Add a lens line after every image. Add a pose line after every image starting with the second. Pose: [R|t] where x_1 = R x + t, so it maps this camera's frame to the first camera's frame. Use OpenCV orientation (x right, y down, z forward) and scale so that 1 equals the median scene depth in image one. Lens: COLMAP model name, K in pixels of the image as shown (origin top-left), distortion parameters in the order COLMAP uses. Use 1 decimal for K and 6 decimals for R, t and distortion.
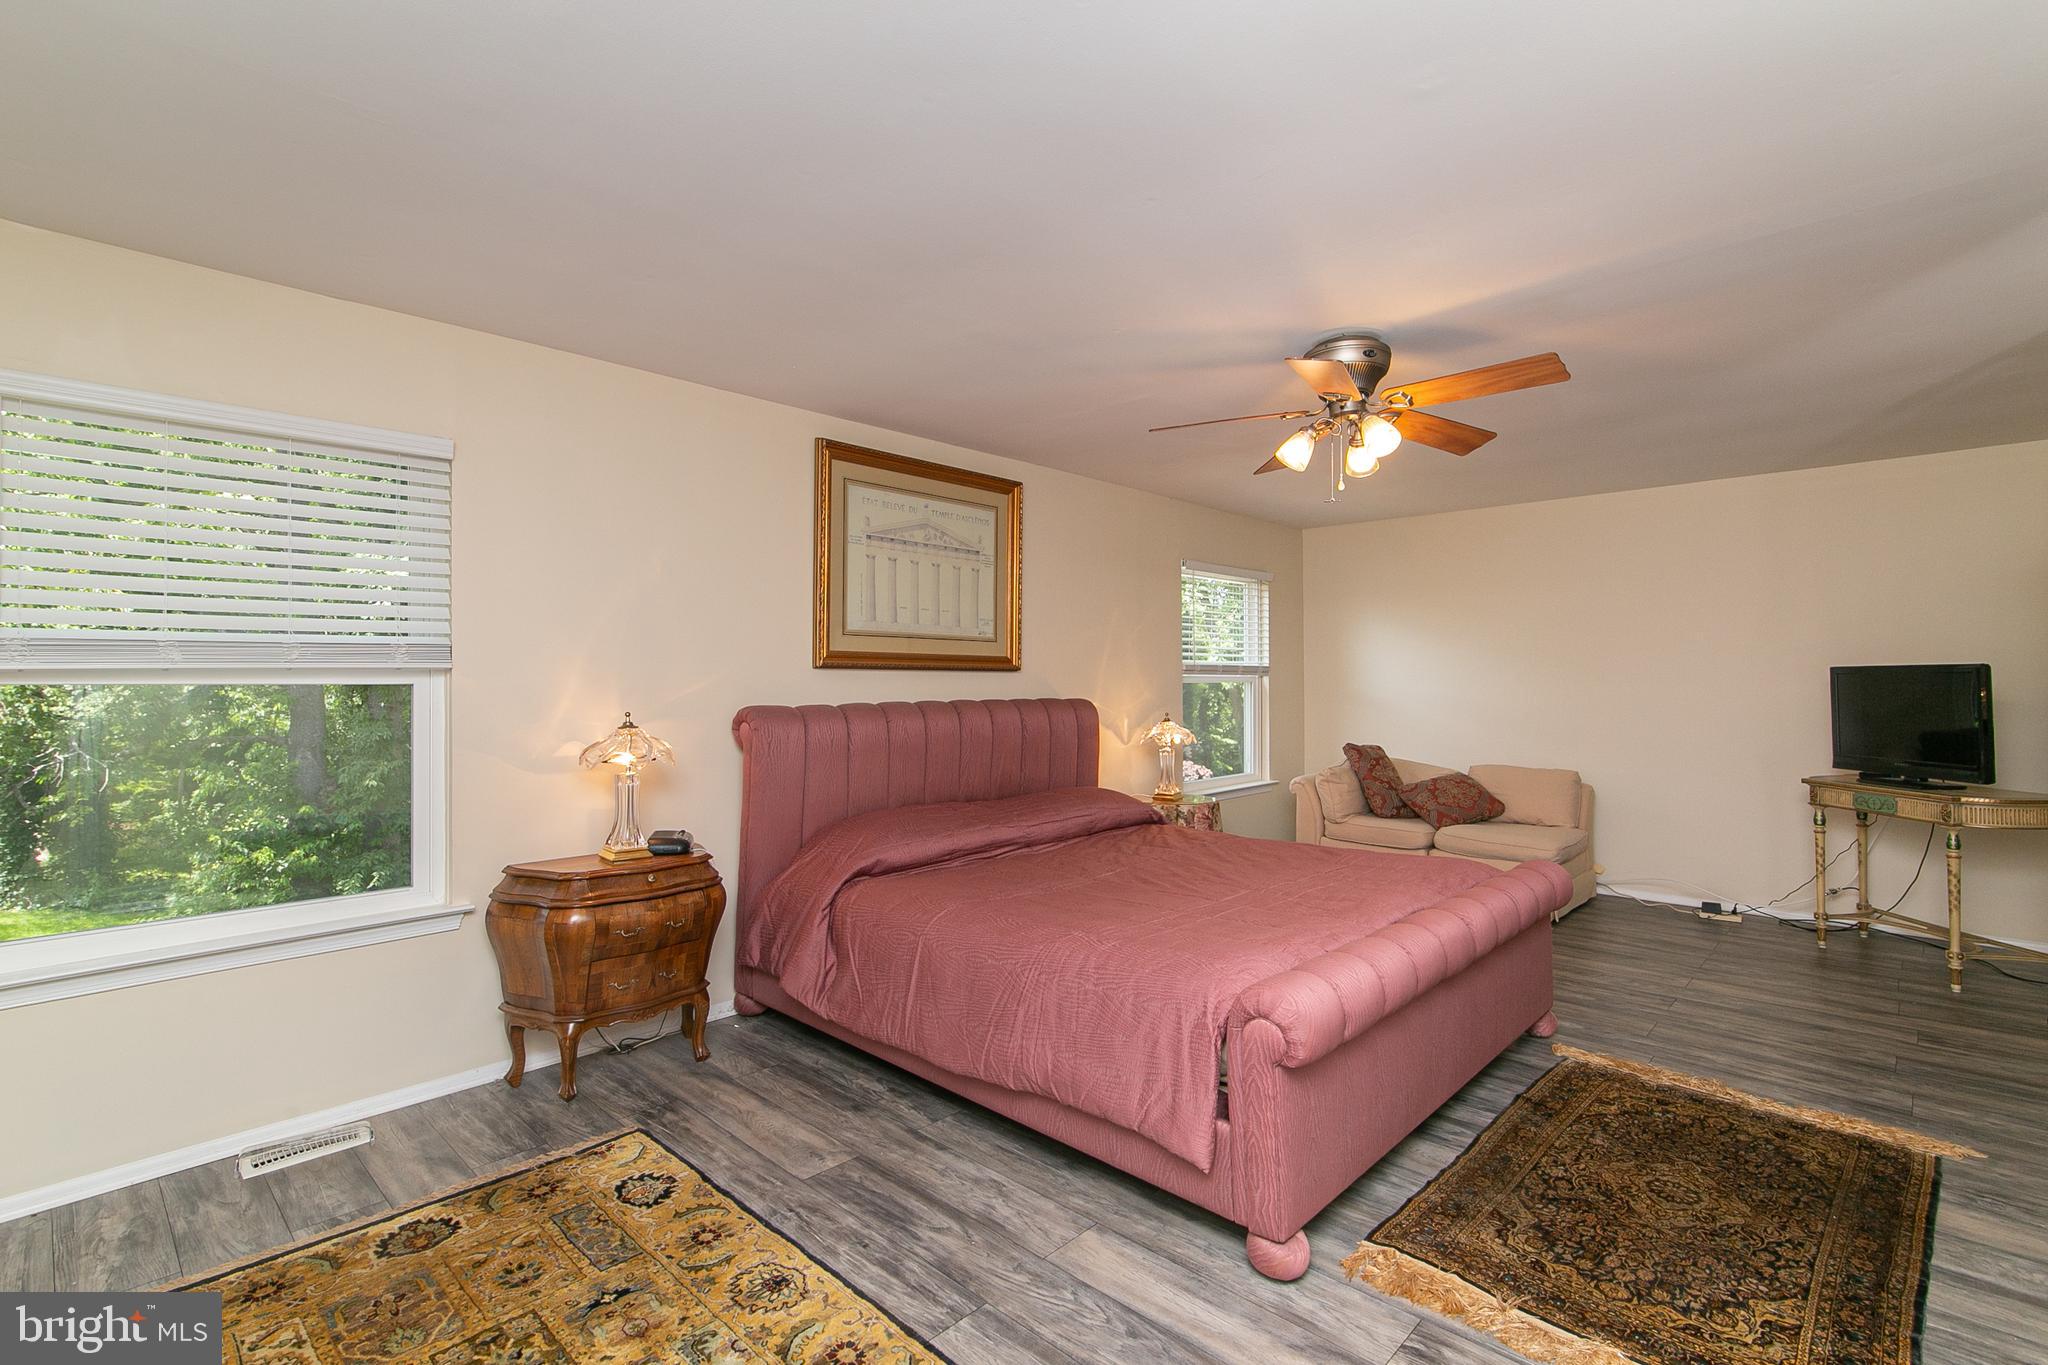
lens RADIAL K [[944.1, 0, 1021.1], [0, 944.1, 672.1], [0, 0, 1]] dist [-0.002455, 0.001479]
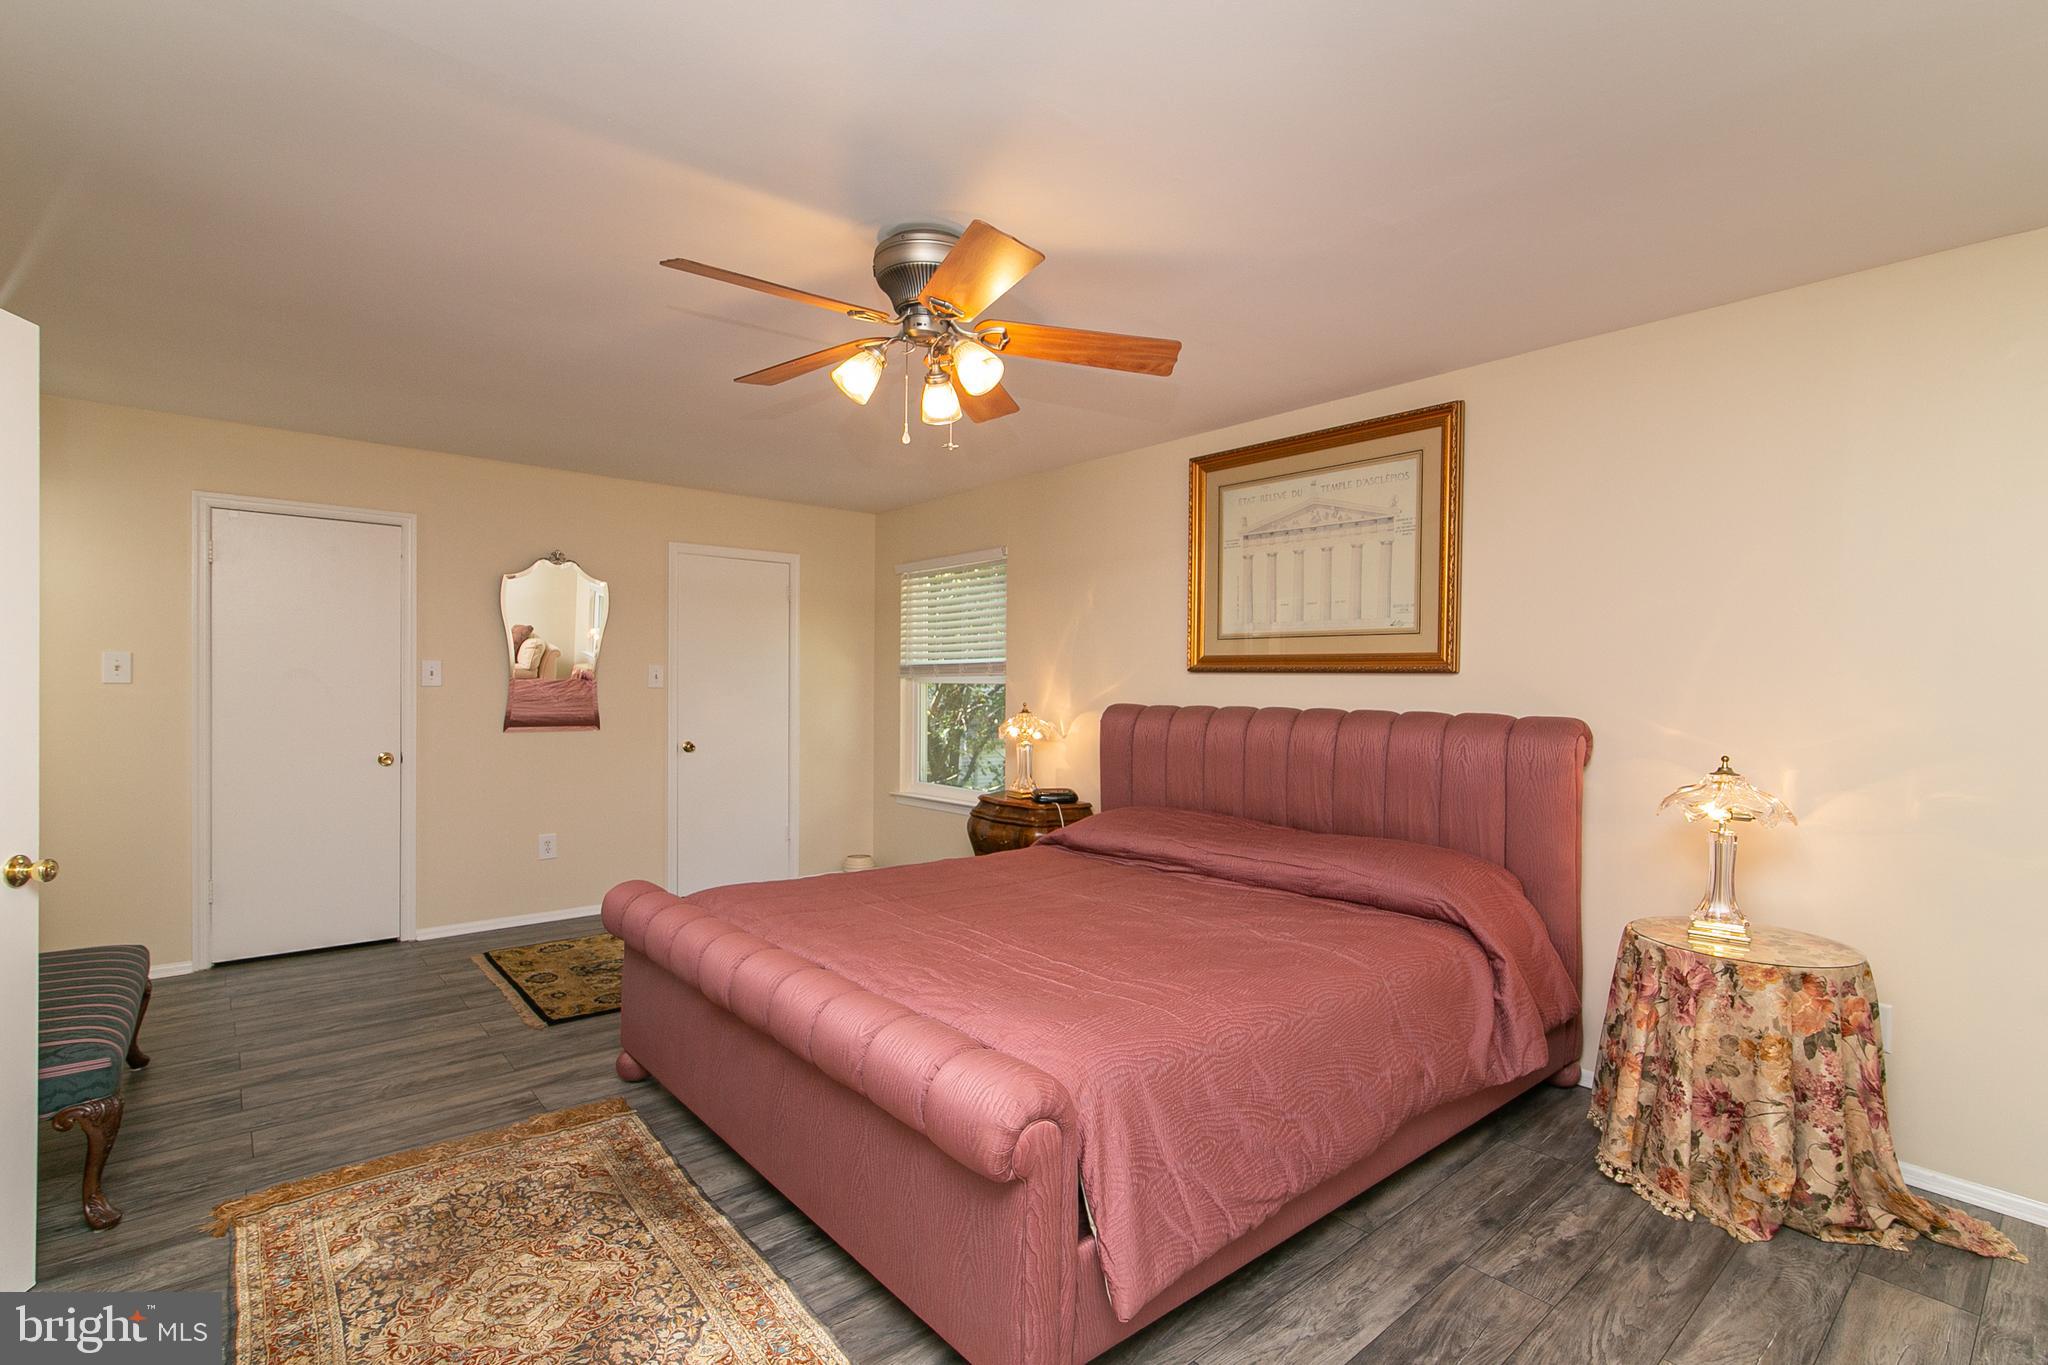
lens RADIAL K [[944.1, 0, 1020.9], [0, 944.1, 686.3], [0, 0, 1]] dist [-0.002455, 0.001479]
pose [[-0.098432, 0.004471, -0.995134, 0.845721], [-0.004390, 0.999978, 0.004927, 0.007557], [0.995134, 0.004854, -0.098410, 0.876018]]
